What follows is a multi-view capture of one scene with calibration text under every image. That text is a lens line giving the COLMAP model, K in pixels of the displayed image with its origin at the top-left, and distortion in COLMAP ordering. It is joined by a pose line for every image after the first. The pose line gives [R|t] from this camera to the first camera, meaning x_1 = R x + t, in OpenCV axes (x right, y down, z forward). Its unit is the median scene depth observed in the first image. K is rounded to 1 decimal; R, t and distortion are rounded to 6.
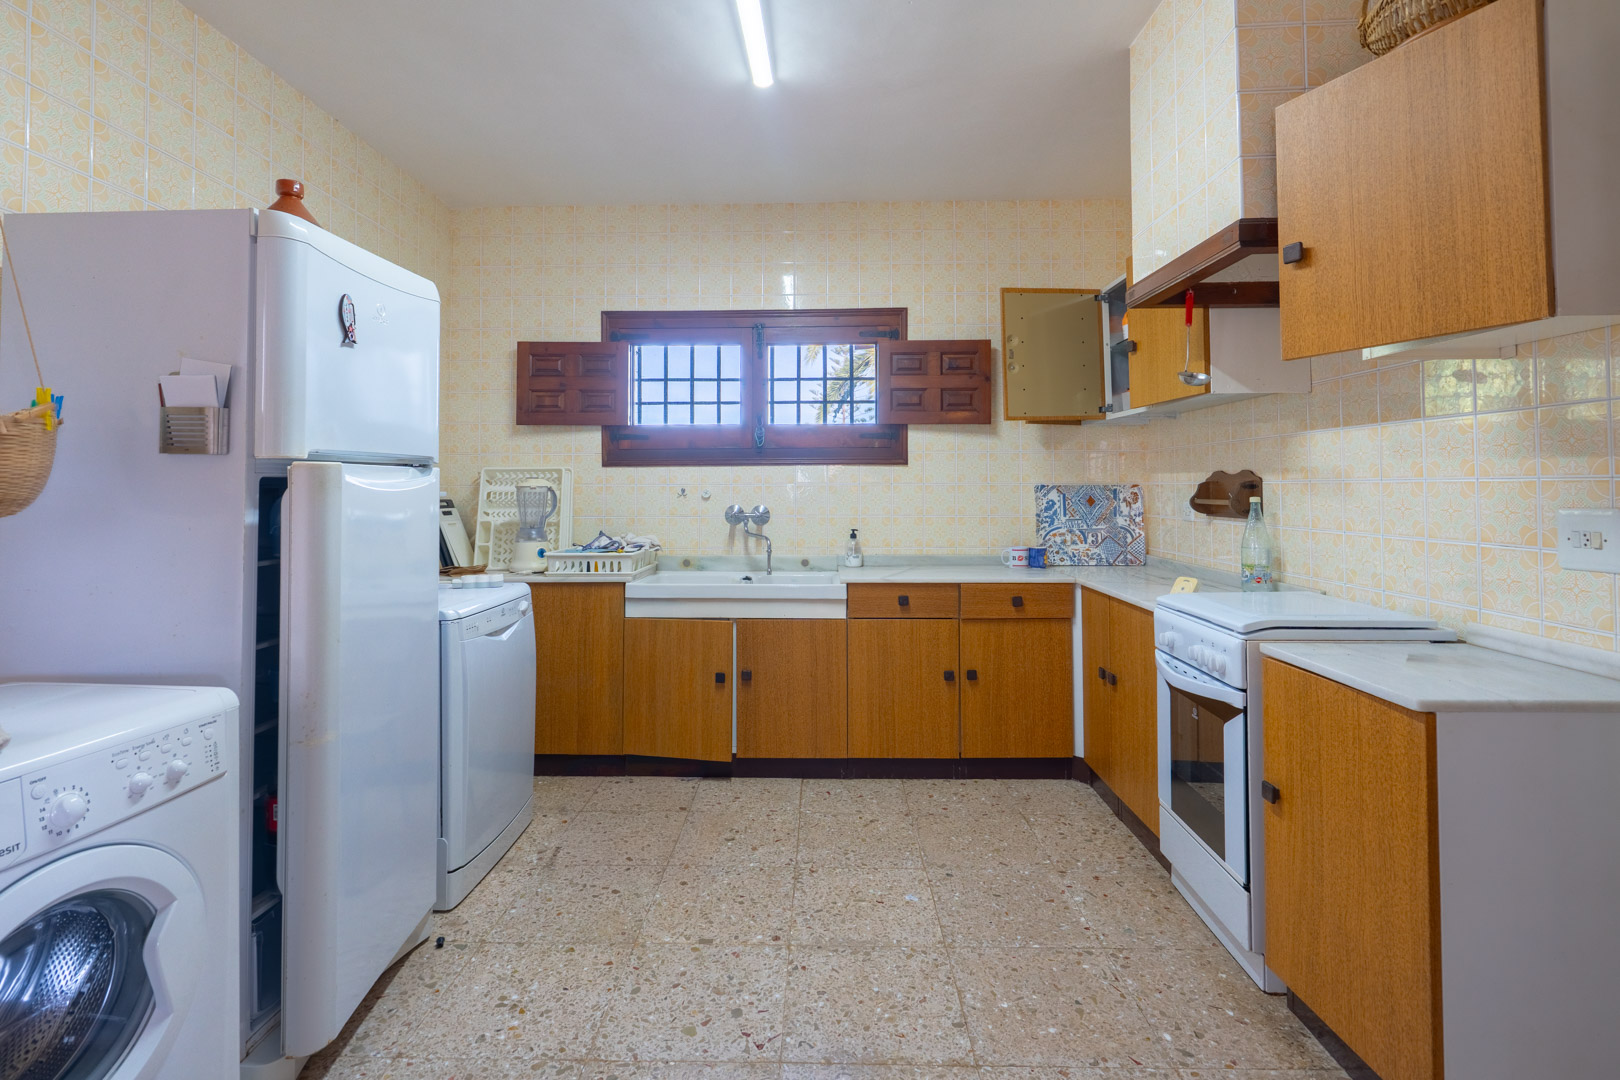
lens RADIAL K [[749.7, 0, 798.3], [0, 749.7, 467.4], [0, 0, 1]] dist [-0.010297, 0.002975]
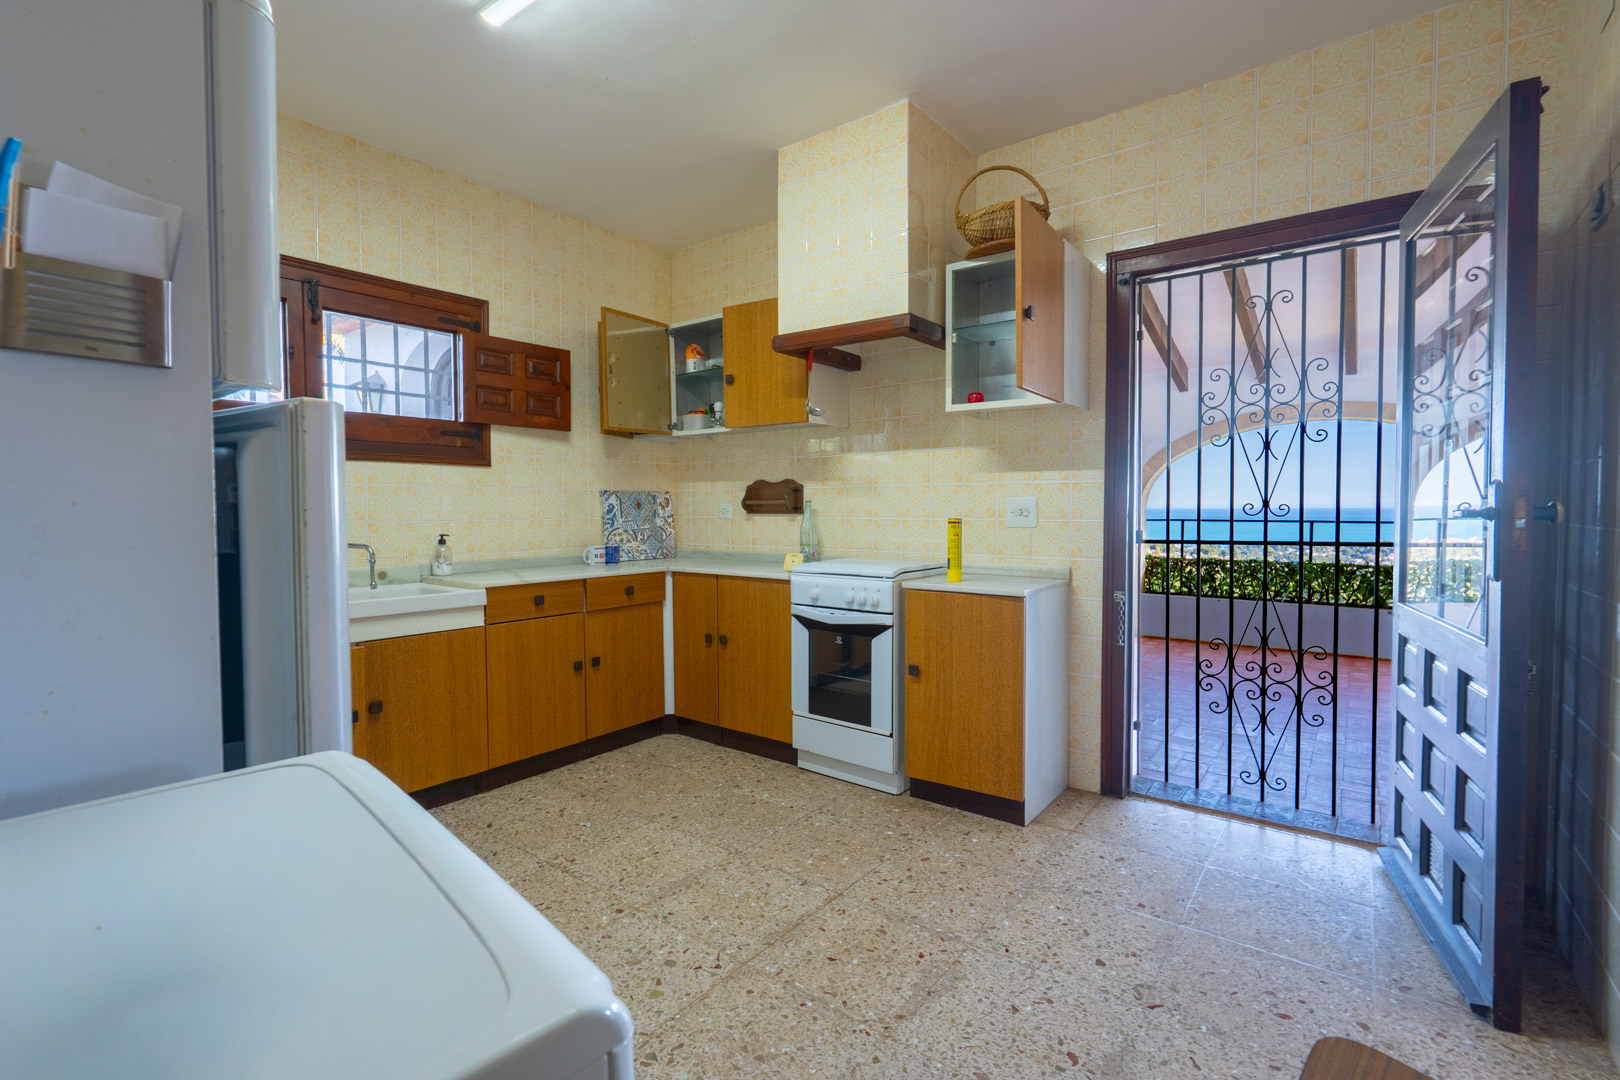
lens RADIAL K [[749.7, 0, 773.6], [0, 749.7, 533.3], [0, 0, 1]] dist [-0.010297, 0.002975]
pose [[0.593680, -0.024798, 0.804319, -0.480724], [-0.020315, 0.998745, 0.045788, 0.035566], [-0.804444, -0.043523, 0.592431, 0.155065]]
